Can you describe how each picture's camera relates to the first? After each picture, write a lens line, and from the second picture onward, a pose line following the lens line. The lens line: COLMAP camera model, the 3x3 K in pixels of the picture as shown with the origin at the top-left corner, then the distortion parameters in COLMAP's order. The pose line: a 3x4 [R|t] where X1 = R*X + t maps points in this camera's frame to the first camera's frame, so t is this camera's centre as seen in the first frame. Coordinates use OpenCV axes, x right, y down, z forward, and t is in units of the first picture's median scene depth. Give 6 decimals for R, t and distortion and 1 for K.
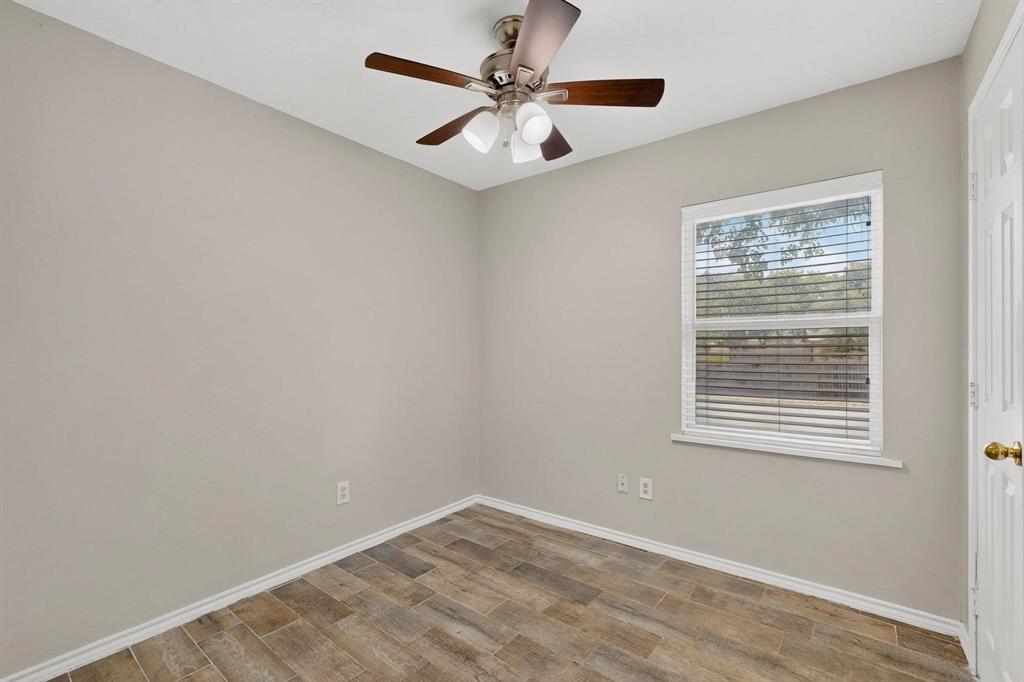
lens RADIAL K [[451.1, 0, 512.3], [0, 451.1, 347.9], [0, 0, 1]] dist [0.002441, 0.000070]
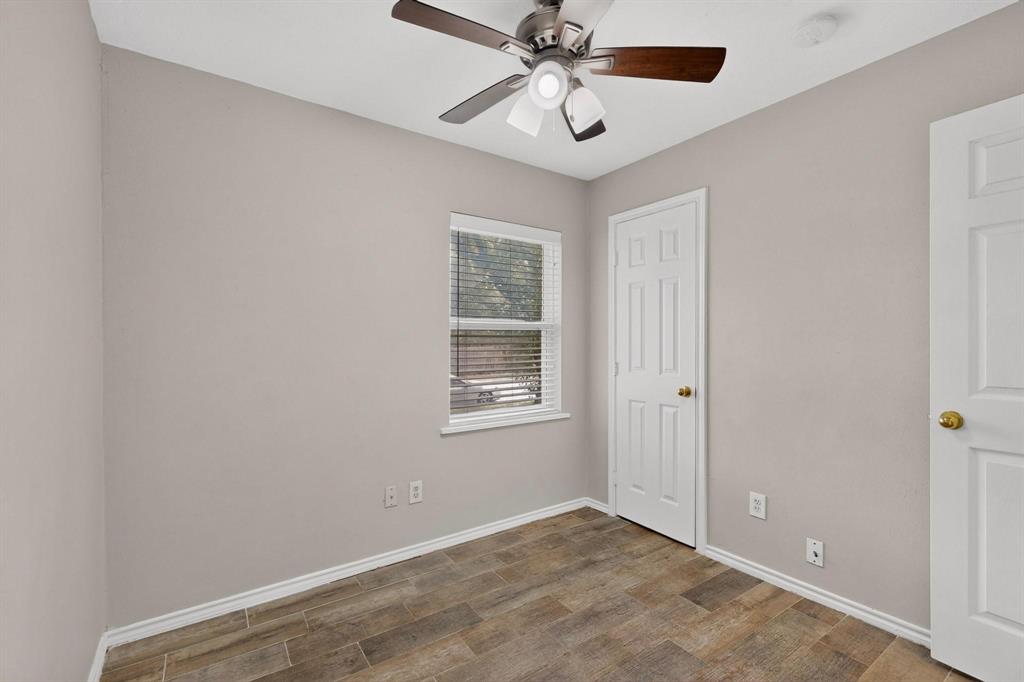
lens RADIAL K [[451.1, 0, 513.9], [0, 451.1, 347.8], [0, 0, 1]] dist [0.002441, 0.000070]
pose [[0.291686, -0.008850, 0.956473, -0.619593], [0.002559, 0.999961, 0.008472, -0.001924], [-0.956511, -0.000023, 0.291698, 0.584343]]
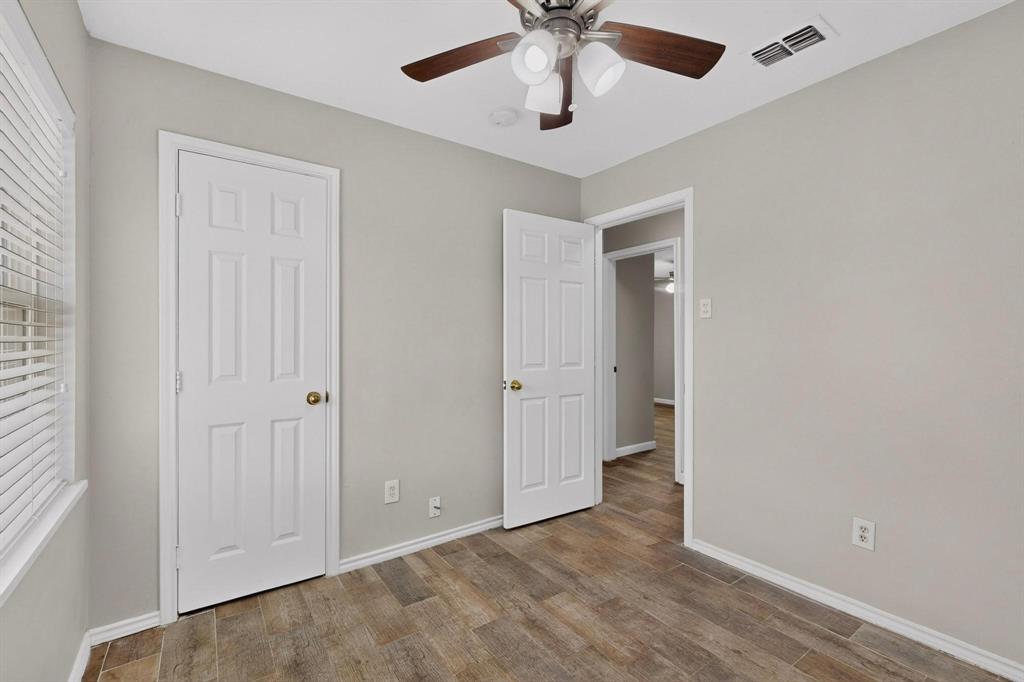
lens RADIAL K [[451.1, 0, 514.8], [0, 451.1, 342.7], [0, 0, 1]] dist [0.002441, 0.000070]
pose [[-0.961921, -0.004881, 0.273285, -0.098445], [-0.002309, 0.999950, 0.009734, -0.008481], [-0.273319, 0.008732, -0.961884, 1.291142]]
